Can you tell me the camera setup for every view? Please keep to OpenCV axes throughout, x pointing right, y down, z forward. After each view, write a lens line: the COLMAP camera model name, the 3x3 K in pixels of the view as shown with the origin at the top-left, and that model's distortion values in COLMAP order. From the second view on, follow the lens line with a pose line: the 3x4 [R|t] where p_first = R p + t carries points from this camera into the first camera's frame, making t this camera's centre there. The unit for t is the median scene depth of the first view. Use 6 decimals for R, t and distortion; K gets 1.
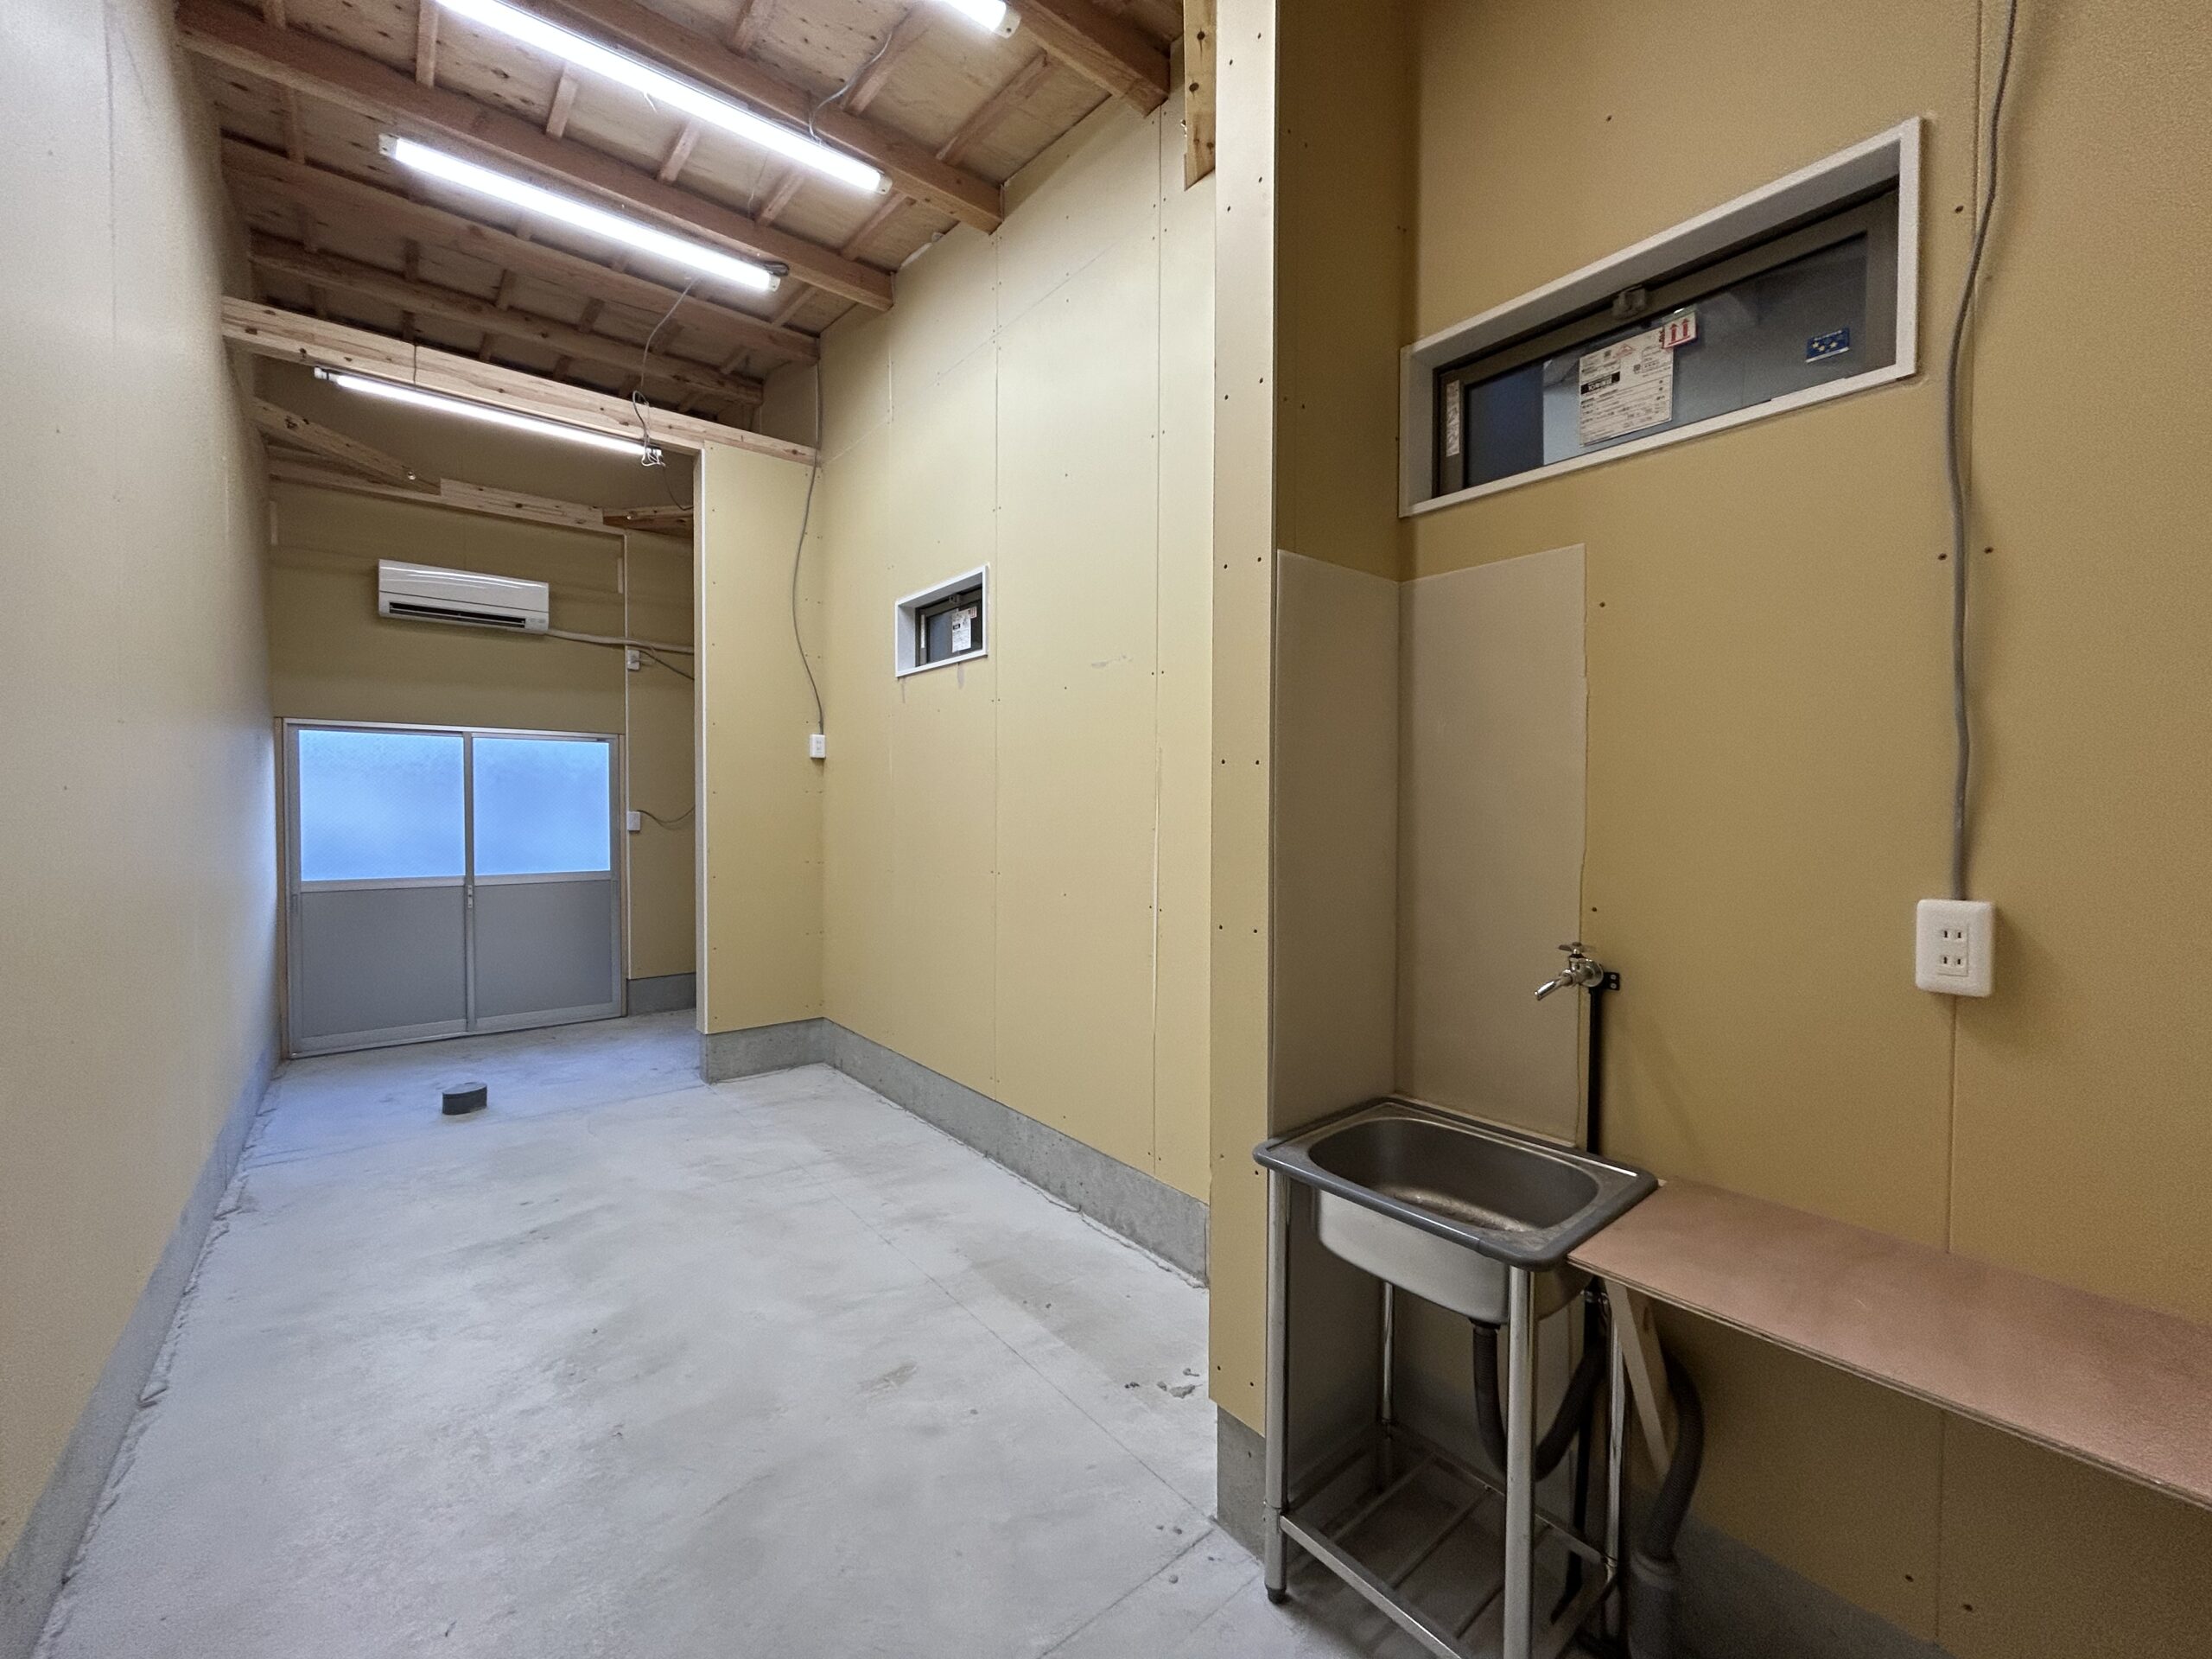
lens RADIAL K [[882.2, 0, 1106.0], [0, 882.2, 829.5], [0, 0, 1]] dist [-0.008145, 0.001070]
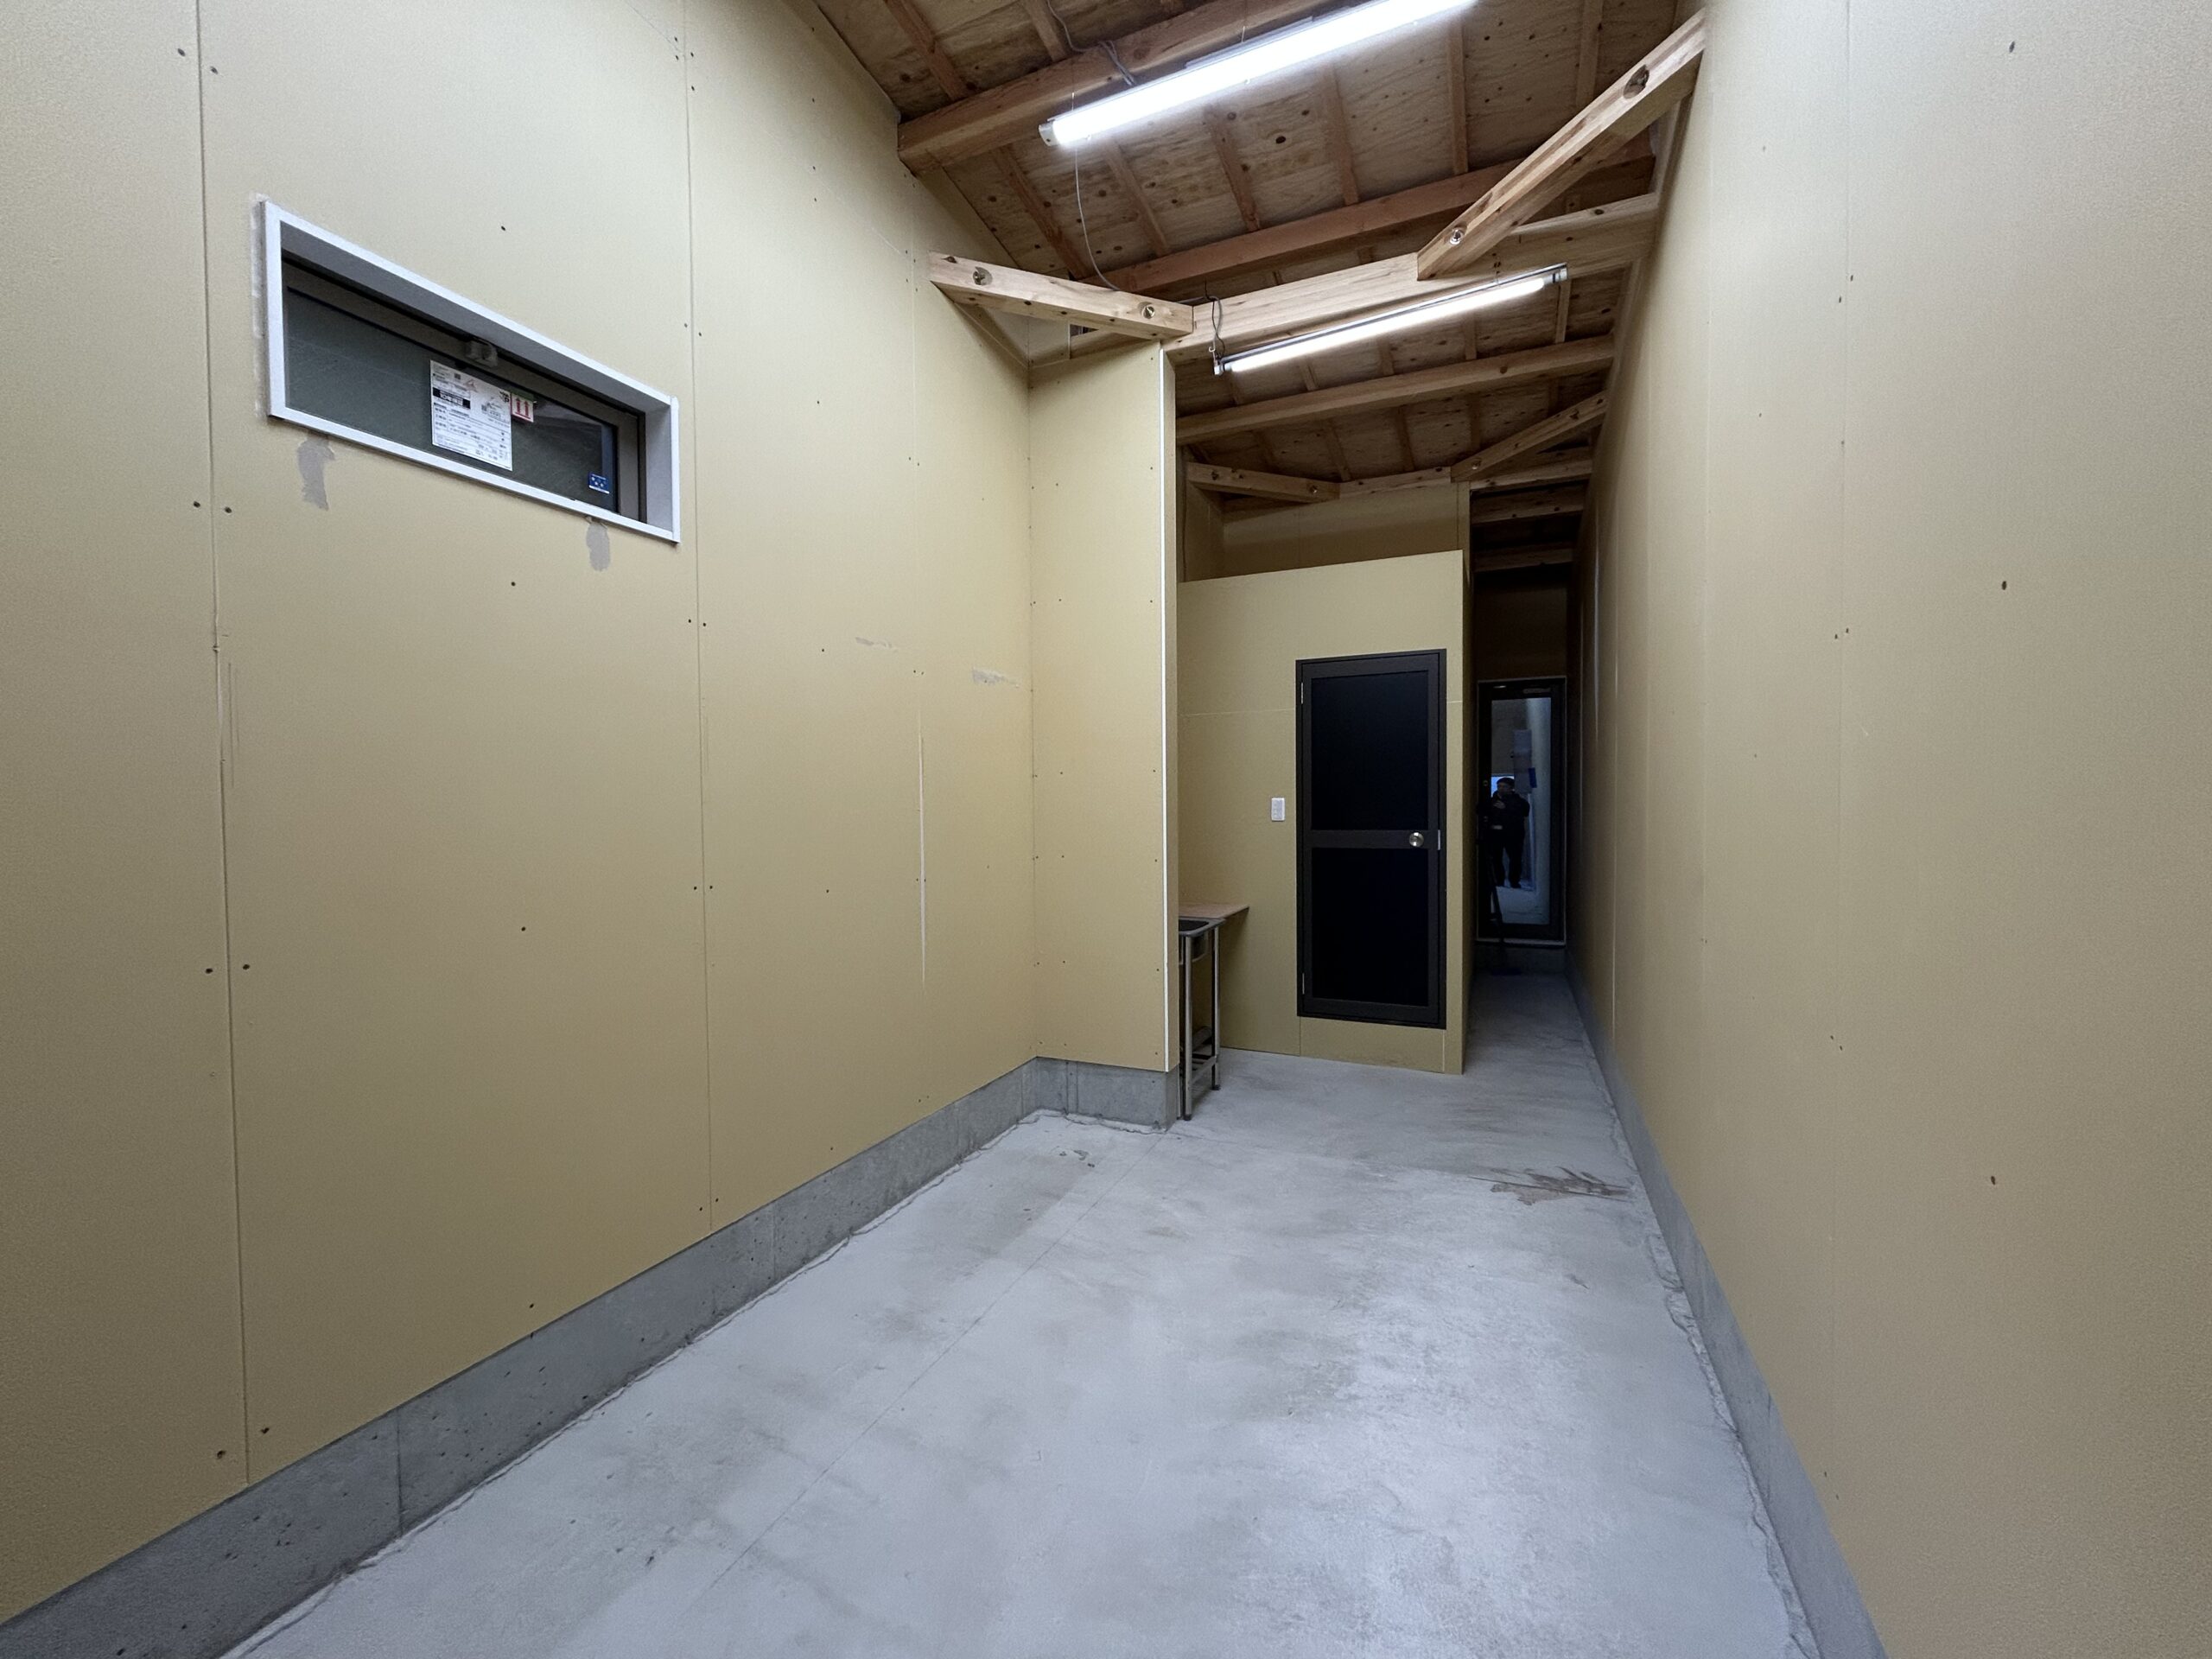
lens RADIAL K [[884.3, 0, 1103.0], [0, 884.3, 829.1], [0, 0, 1]] dist [-0.008135, 0.002685]
pose [[-0.446722, -0.025586, 0.894307, -0.964573], [0.027166, 0.998742, 0.042144, -0.015945], [-0.894260, 0.043122, -0.445465, 1.174802]]
